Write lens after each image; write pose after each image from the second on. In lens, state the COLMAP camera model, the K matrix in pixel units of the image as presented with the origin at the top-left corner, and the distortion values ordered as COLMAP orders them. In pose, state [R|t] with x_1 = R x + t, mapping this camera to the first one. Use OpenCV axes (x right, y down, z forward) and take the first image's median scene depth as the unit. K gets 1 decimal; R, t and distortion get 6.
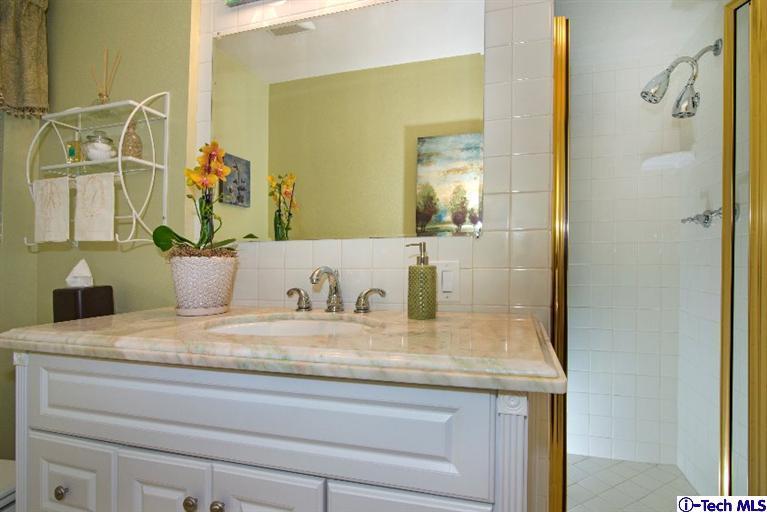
lens RADIAL K [[408.1, 0, 384.5], [0, 408.1, 274.5], [0, 0, 1]] dist [-0.004632, -0.001283]
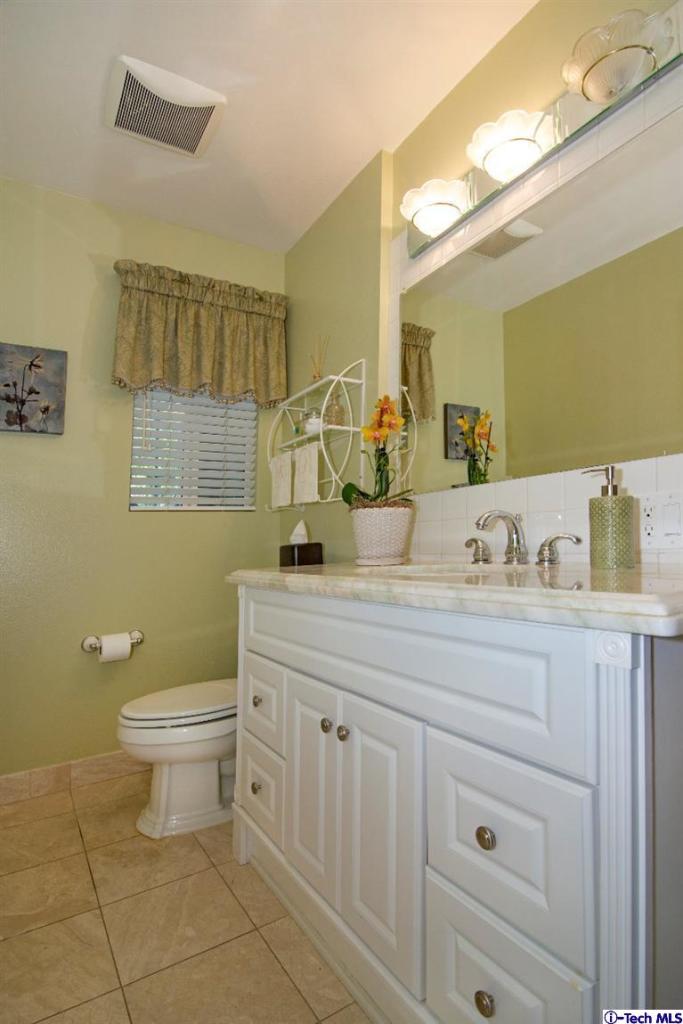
lens RADIAL K [[522.0, 0, 341.5], [0, 522.0, 512.0], [0, 0, 1]] dist [0.000990, -0.000137]
pose [[0.753000, -0.071125, -0.654165, 0.313380], [0.016921, 0.995905, -0.088804, 0.073269], [0.657803, 0.055800, 0.751120, -0.035998]]
